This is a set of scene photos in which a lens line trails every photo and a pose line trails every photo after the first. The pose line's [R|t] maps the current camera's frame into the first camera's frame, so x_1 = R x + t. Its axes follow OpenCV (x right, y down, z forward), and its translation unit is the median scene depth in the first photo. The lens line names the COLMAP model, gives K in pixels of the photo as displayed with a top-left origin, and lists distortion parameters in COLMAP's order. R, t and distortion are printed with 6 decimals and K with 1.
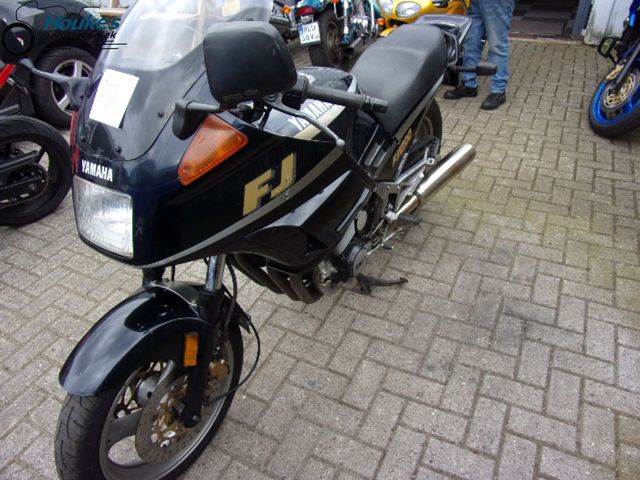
lens RADIAL K [[434.5, 0, 332.0], [0, 434.5, 239.1], [0, 0, 1]] dist [-0.054109, 0.019012]
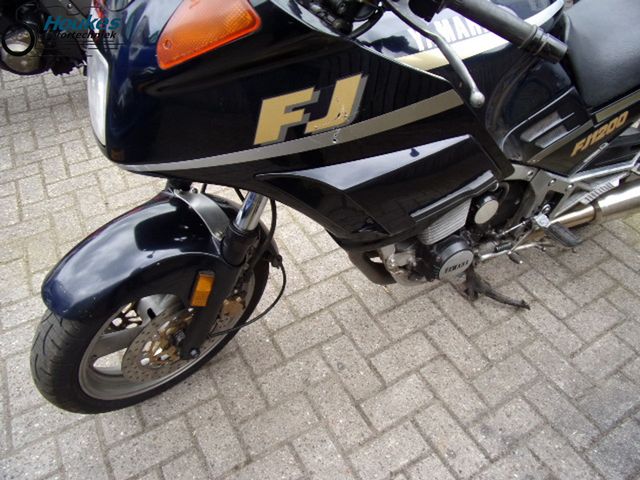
lens RADIAL K [[441.6, 0, 339.1], [0, 441.6, 243.1], [0, 0, 1]] dist [-0.050547, -0.001192]
pose [[0.835890, 0.426476, -0.345552, 0.134811], [-0.364112, 0.901909, 0.232340, -0.072059], [0.410744, -0.068391, 0.909182, 0.232850]]
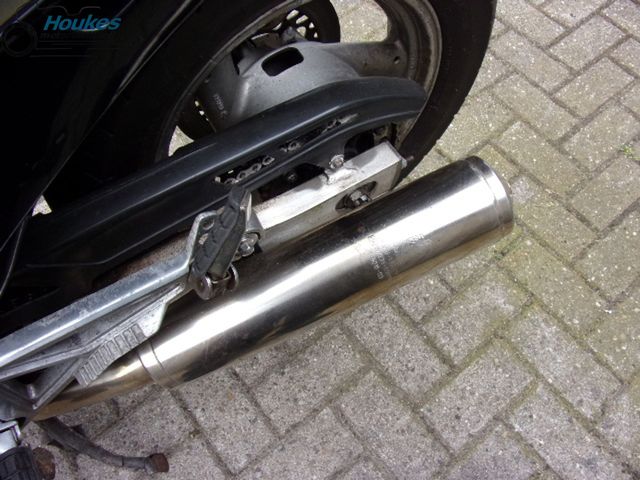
lens RADIAL K [[441.6, 0, 339.1], [0, 441.6, 243.1], [0, 0, 1]] dist [-0.050547, -0.001192]
pose [[0.908131, 0.387922, -0.157529, 0.354291], [-0.262437, 0.820558, 0.507751, -0.363464], [0.326229, -0.419763, 0.846979, 0.964005]]
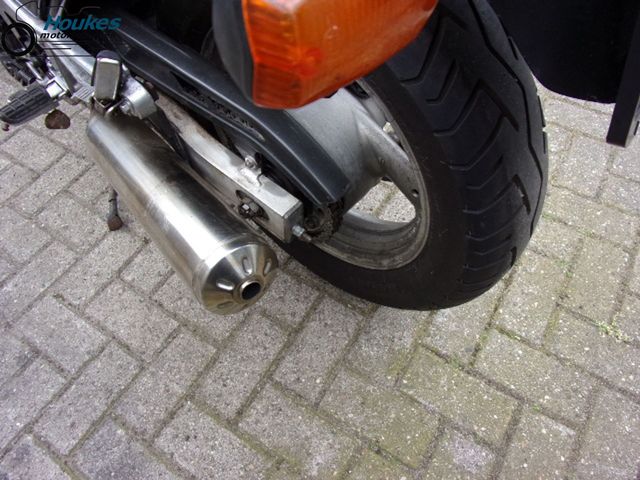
lens RADIAL K [[434.5, 0, 332.0], [0, 434.5, 239.1], [0, 0, 1]] dist [-0.054109, 0.019012]
pose [[-0.092051, 0.858349, -0.504741, 0.508522], [-0.579740, 0.365925, 0.728011, -0.526368], [0.809585, 0.359633, 0.463936, 1.162220]]
